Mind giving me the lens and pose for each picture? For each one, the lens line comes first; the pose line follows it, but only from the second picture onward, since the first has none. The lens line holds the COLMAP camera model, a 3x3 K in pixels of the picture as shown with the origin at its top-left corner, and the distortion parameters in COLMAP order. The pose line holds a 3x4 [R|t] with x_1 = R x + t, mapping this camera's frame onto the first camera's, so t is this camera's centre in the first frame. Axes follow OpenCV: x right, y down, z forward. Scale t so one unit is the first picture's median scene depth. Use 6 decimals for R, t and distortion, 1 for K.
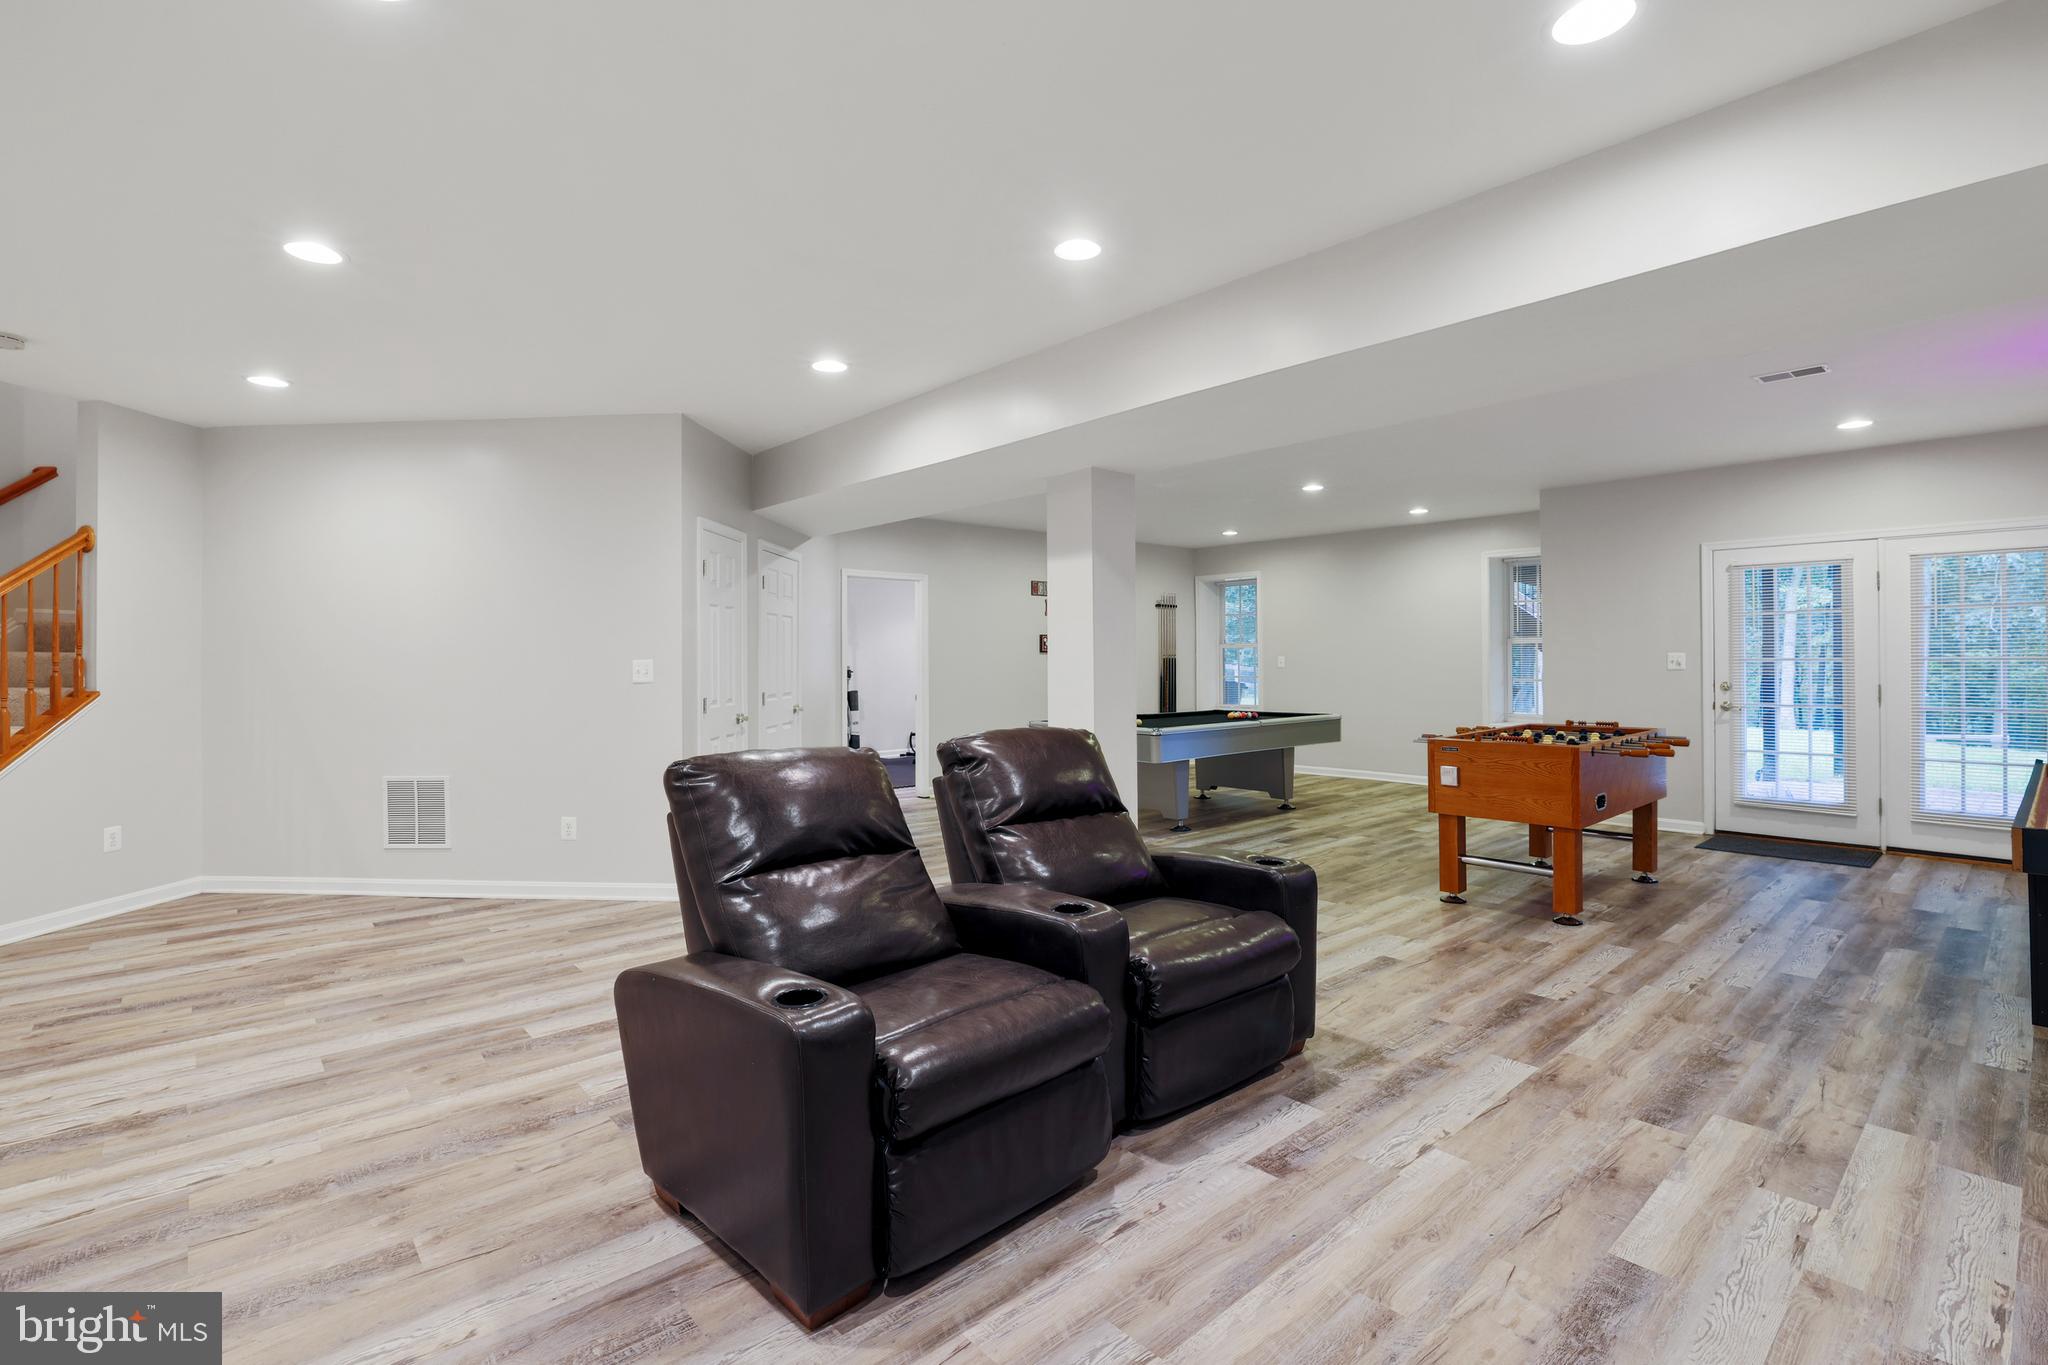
lens RADIAL K [[952.9, 0, 1018.6], [0, 952.9, 653.6], [0, 0, 1]] dist [-0.048613, 0.019426]
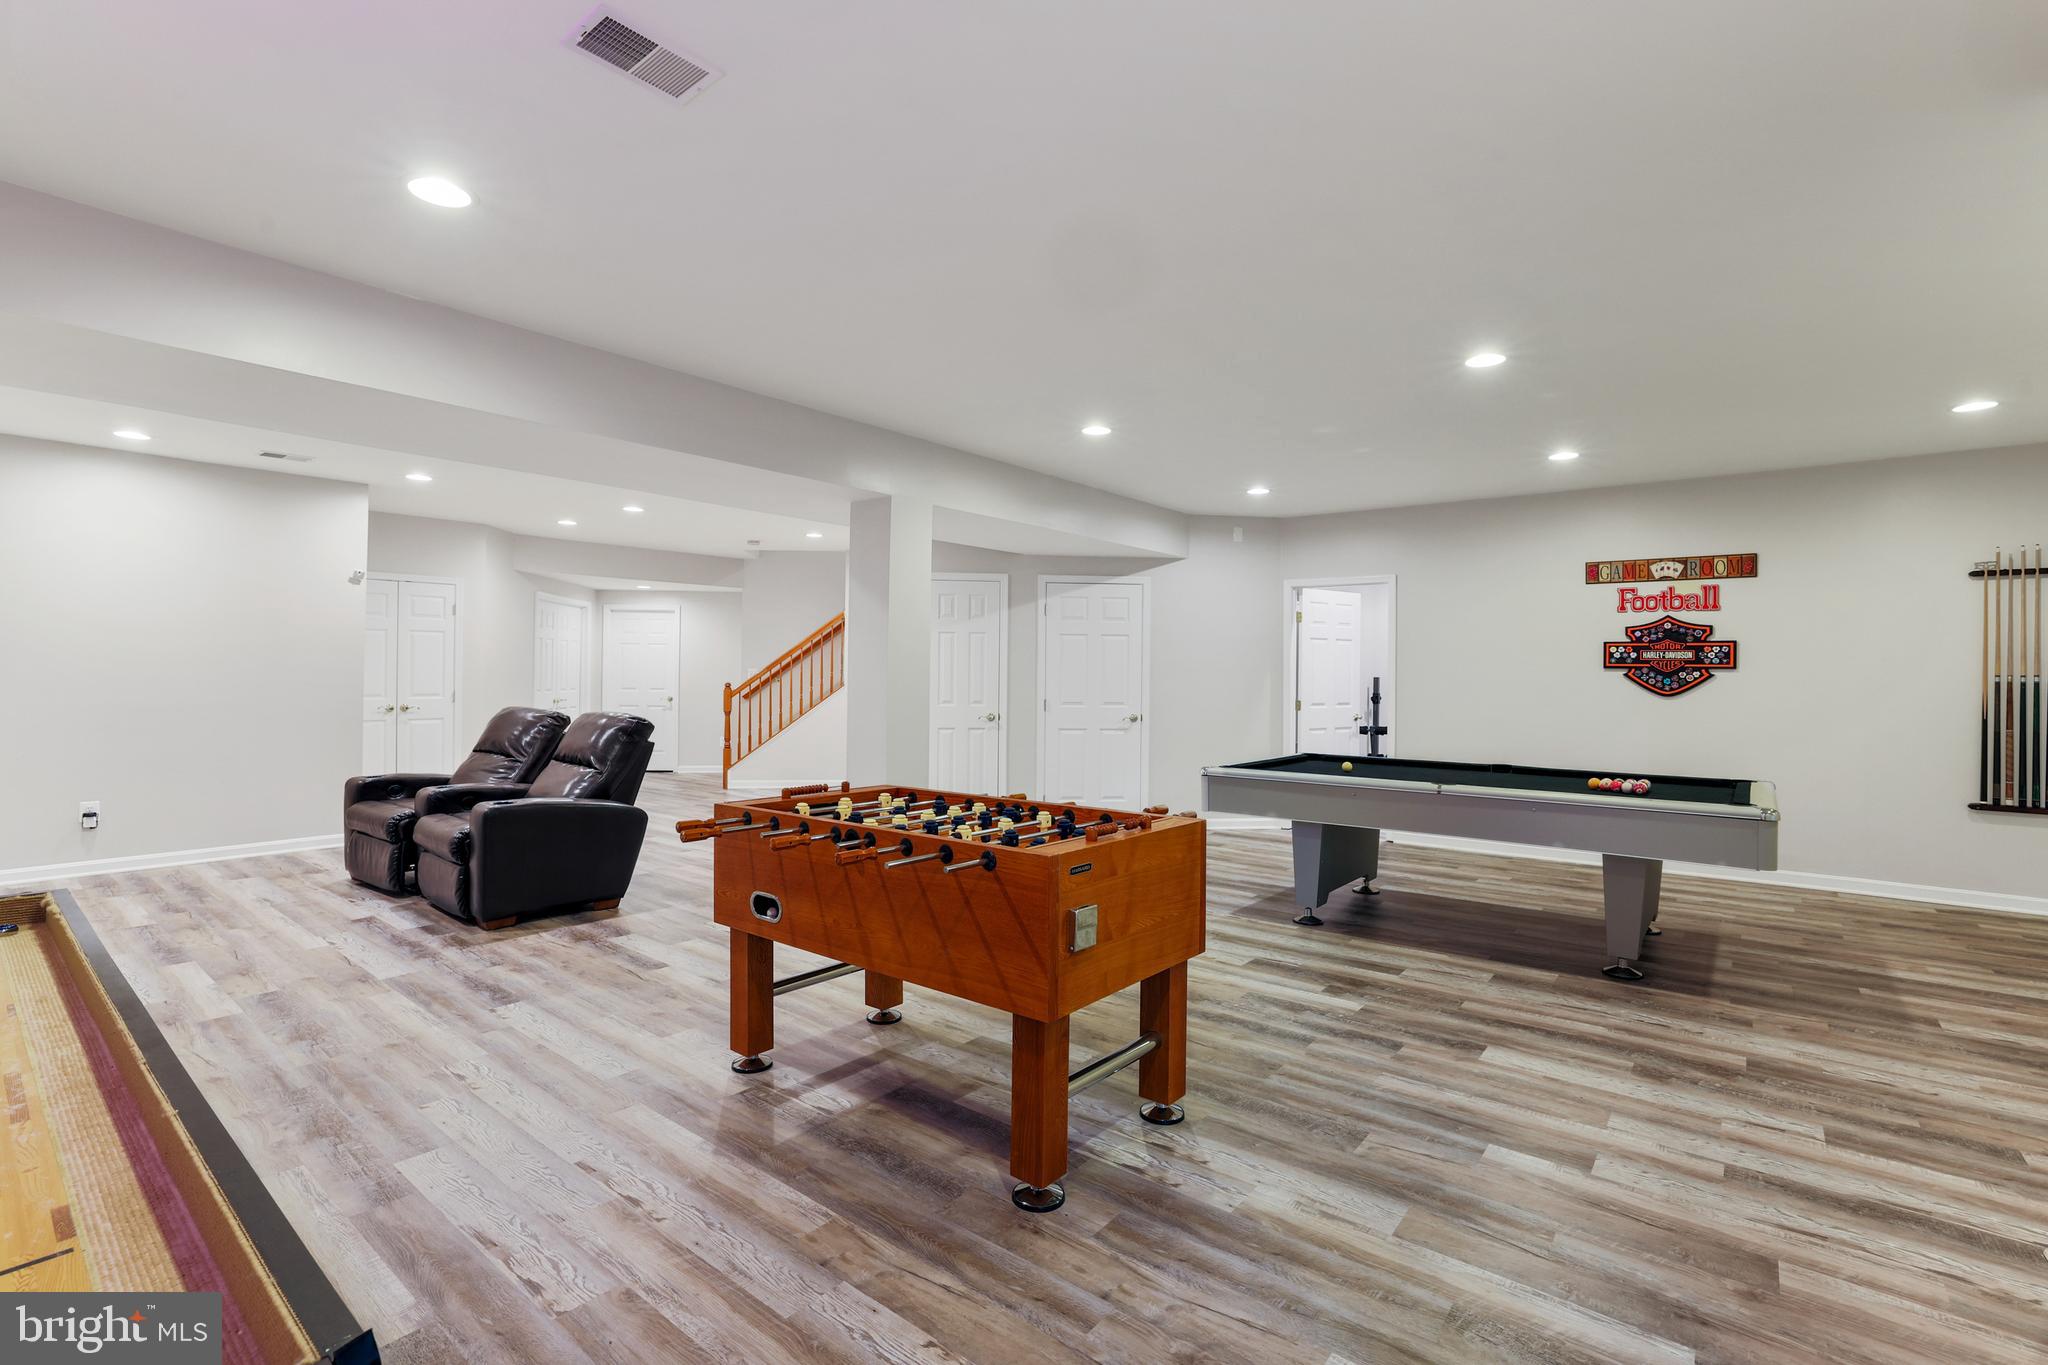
lens RADIAL K [[932.2, 0, 1024.0], [0, 932.2, 682.5], [0, 0, 1]] dist [-0.000411, 0.000858]
pose [[0.153290, 0.019953, -0.987980, 1.847656], [-0.003537, 0.999801, 0.019643, -0.011462], [0.988175, 0.000484, 0.153330, 1.568051]]
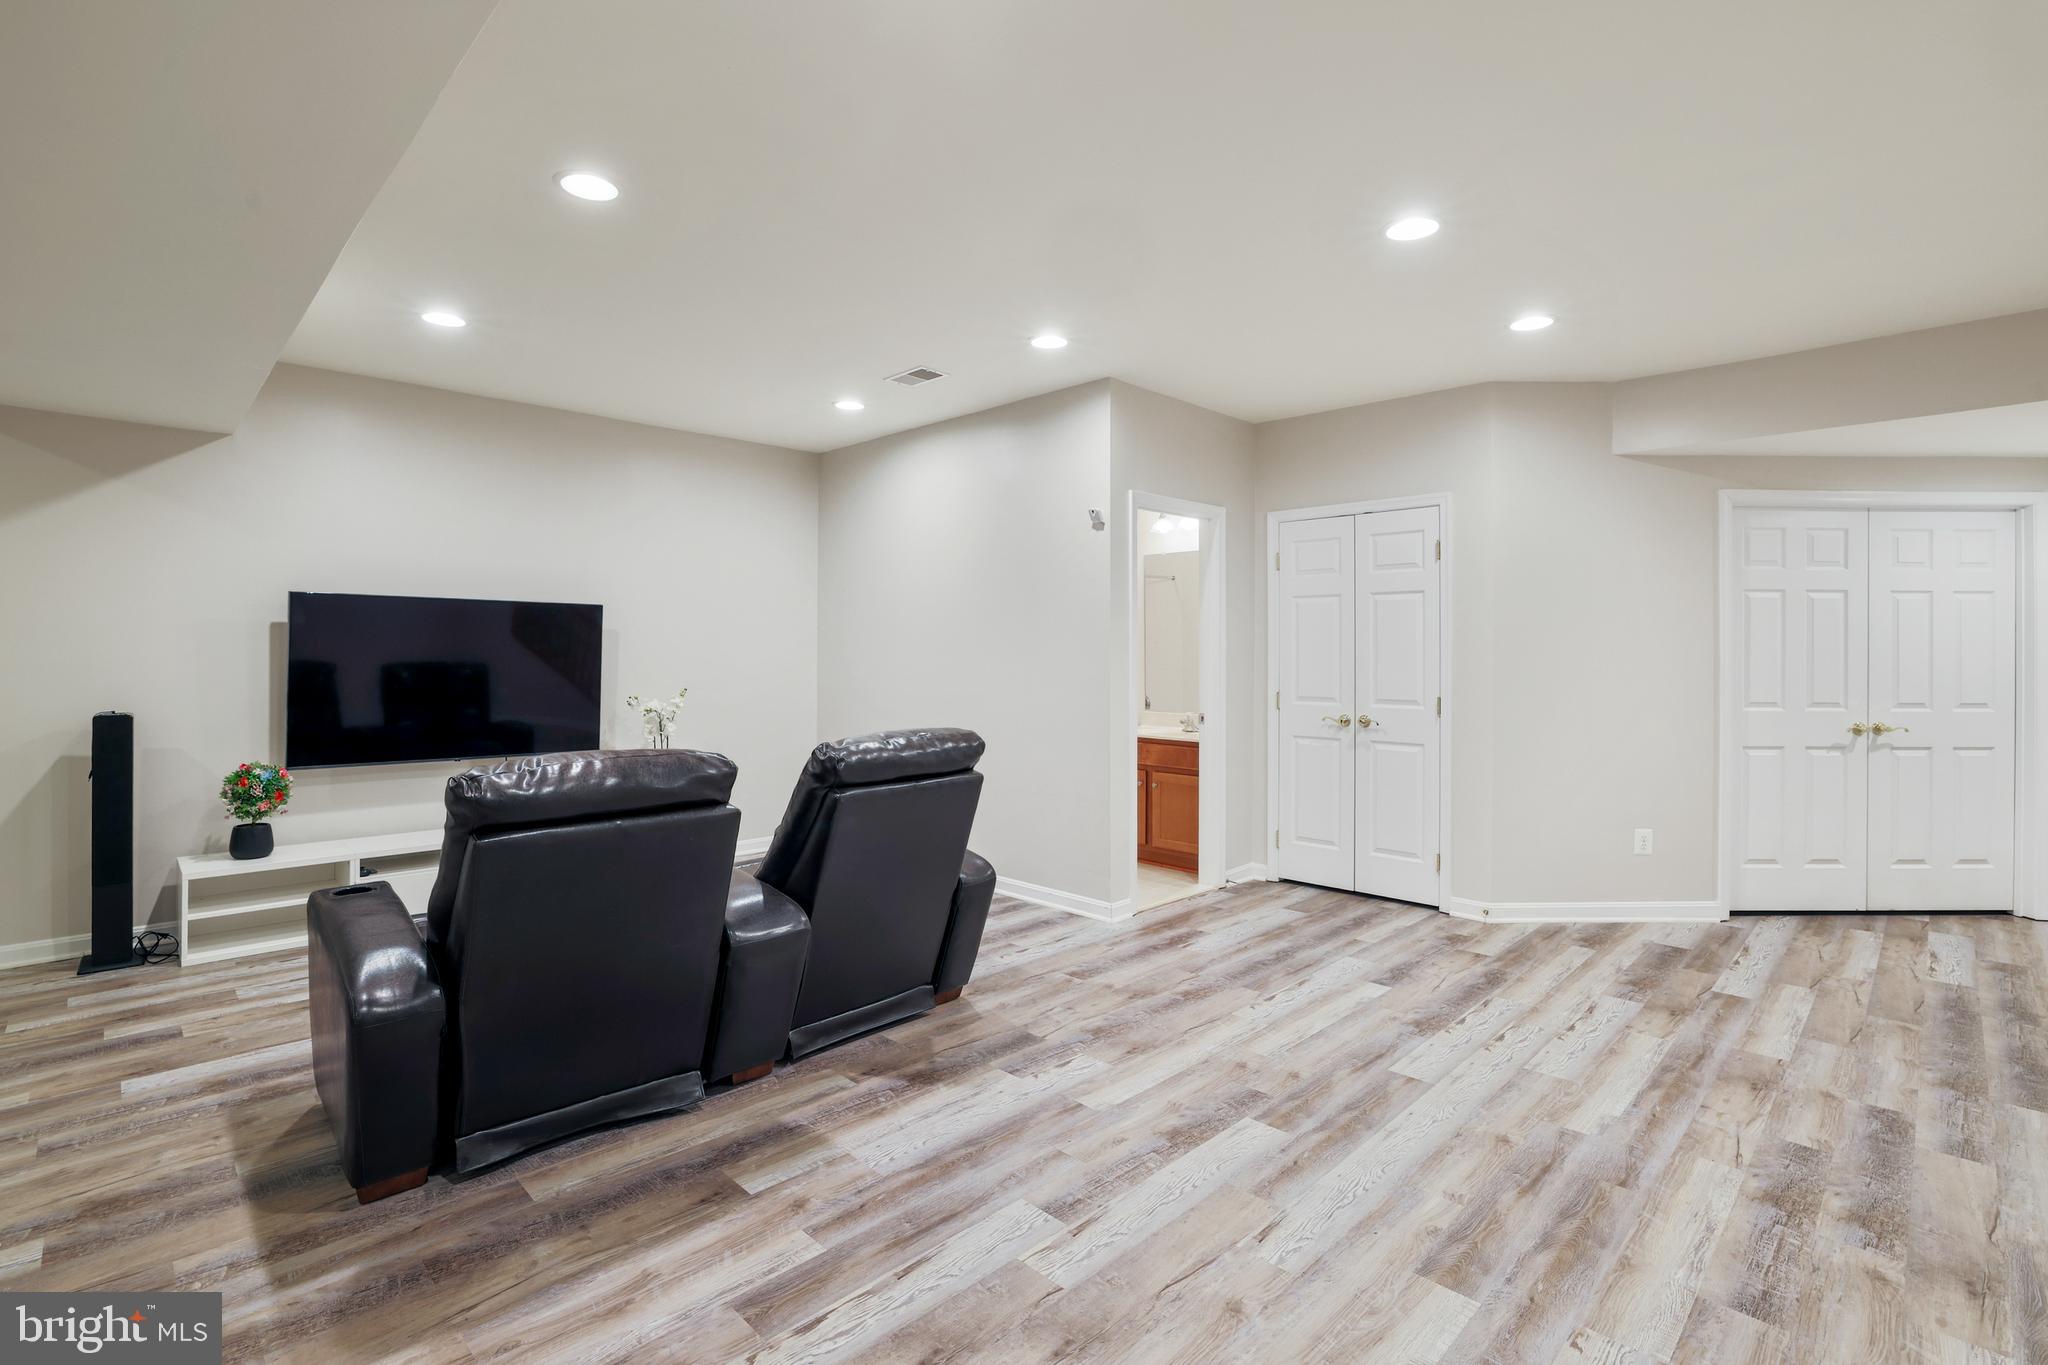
lens RADIAL K [[952.9, 0, 1018.6], [0, 952.9, 653.6], [0, 0, 1]] dist [-0.048613, 0.019426]
pose [[-0.997930, -0.000155, -0.064315, -0.271156], [0.000312, 0.999974, -0.007249, 0.012547], [0.064314, -0.007255, -0.997903, 1.837312]]
